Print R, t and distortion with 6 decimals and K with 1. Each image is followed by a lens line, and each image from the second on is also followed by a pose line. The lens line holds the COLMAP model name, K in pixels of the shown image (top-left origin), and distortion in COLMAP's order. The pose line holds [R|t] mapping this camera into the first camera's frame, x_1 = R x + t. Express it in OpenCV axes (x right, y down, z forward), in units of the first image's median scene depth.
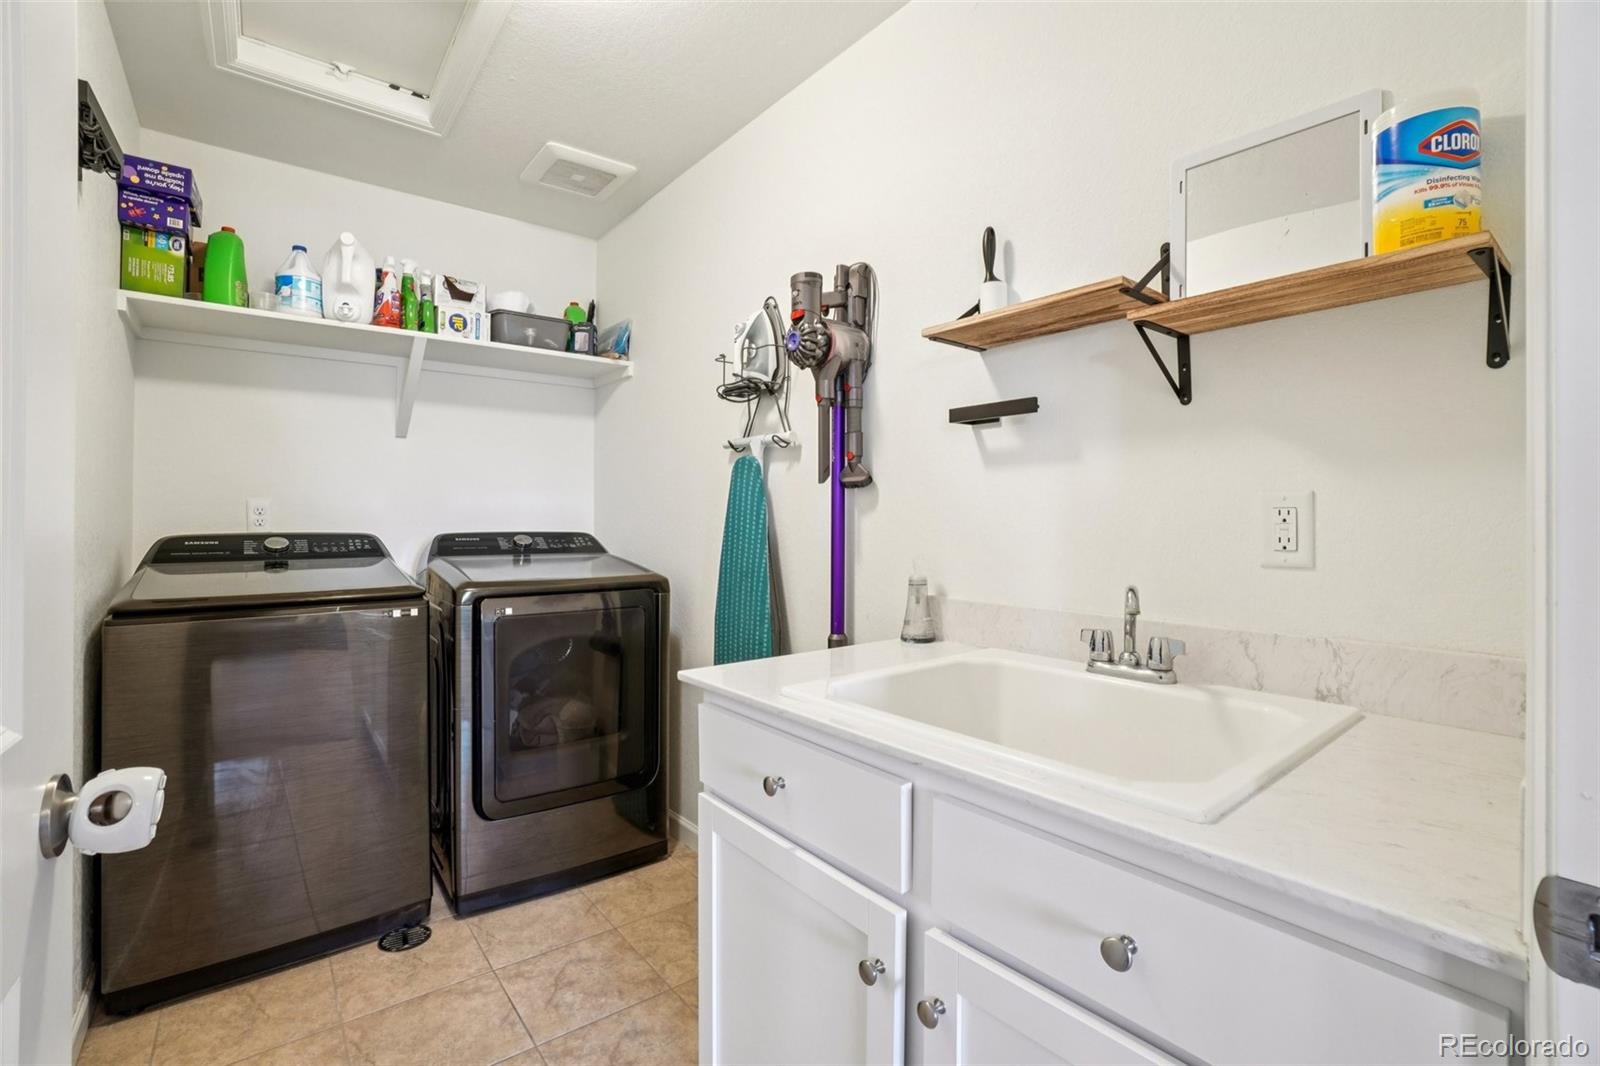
lens RADIAL K [[709.9, 0, 792.4], [0, 709.9, 506.9], [0, 0, 1]] dist [-0.044042, 0.007803]
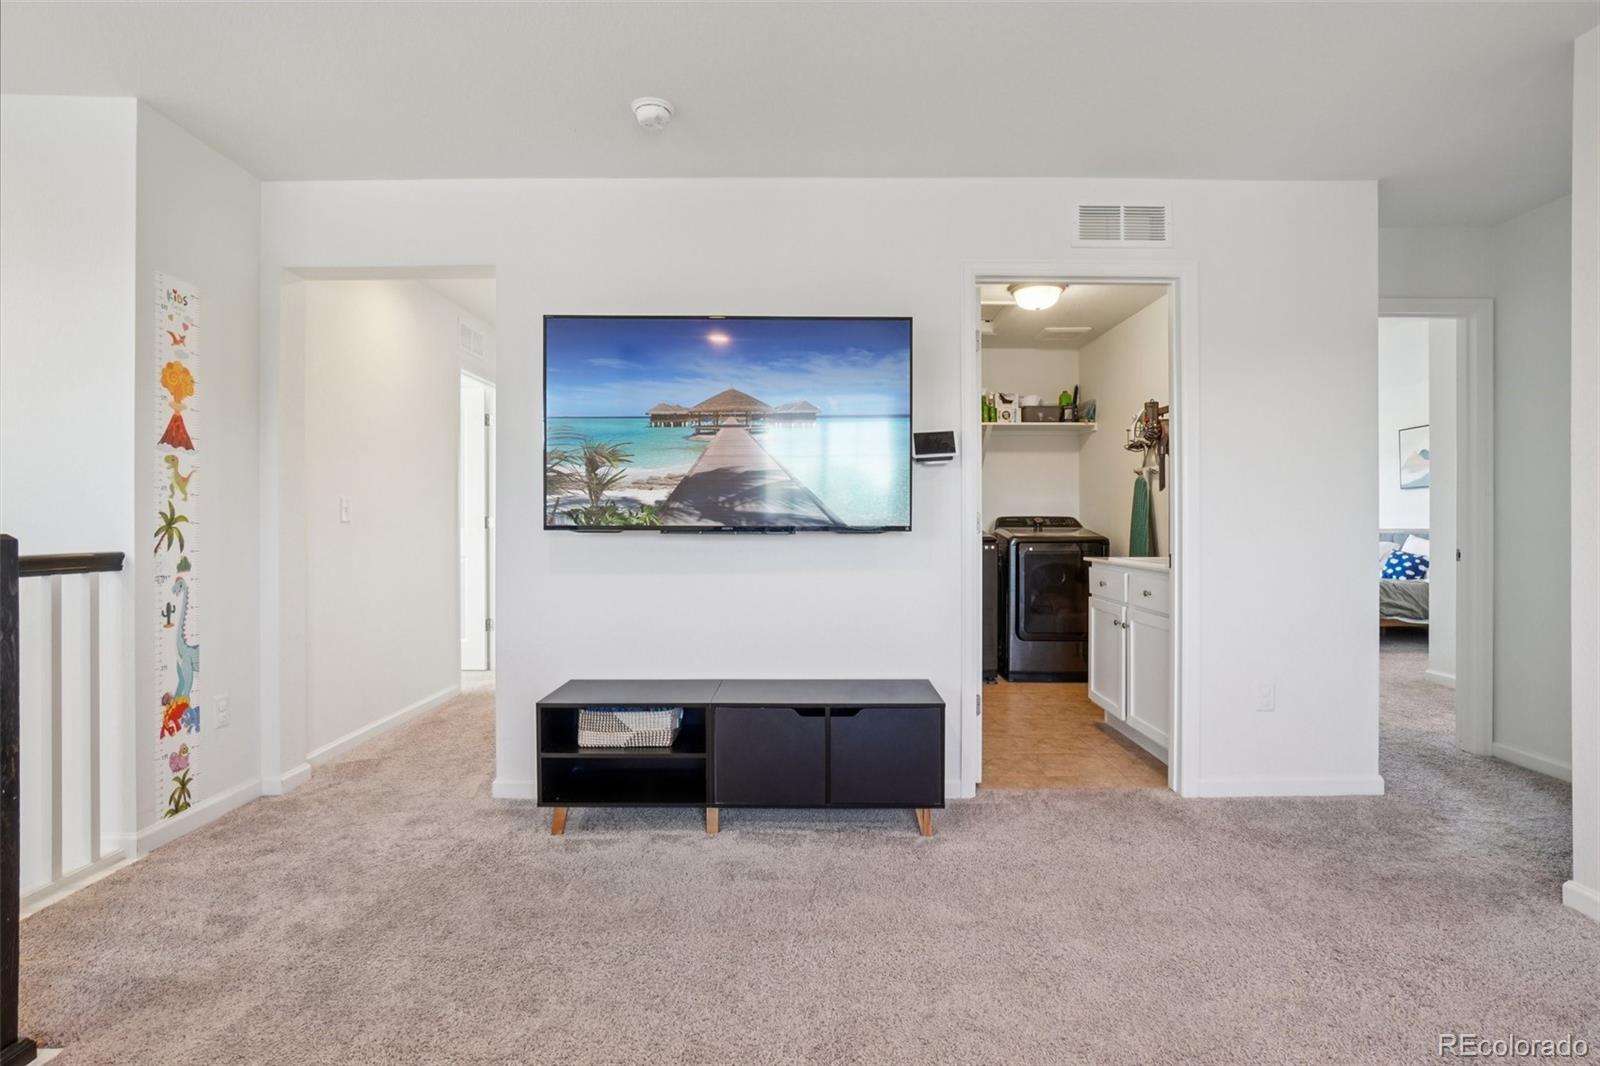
lens RADIAL K [[765.3, 0, 798.5], [0, 765.3, 521.4], [0, 0, 1]] dist [-0.033684, 0.005523]
pose [[0.770380, -0.001461, -0.637583, 0.485285], [0.015453, 0.999746, 0.016380, 0.004604], [0.637397, -0.022472, 0.770208, -1.129858]]
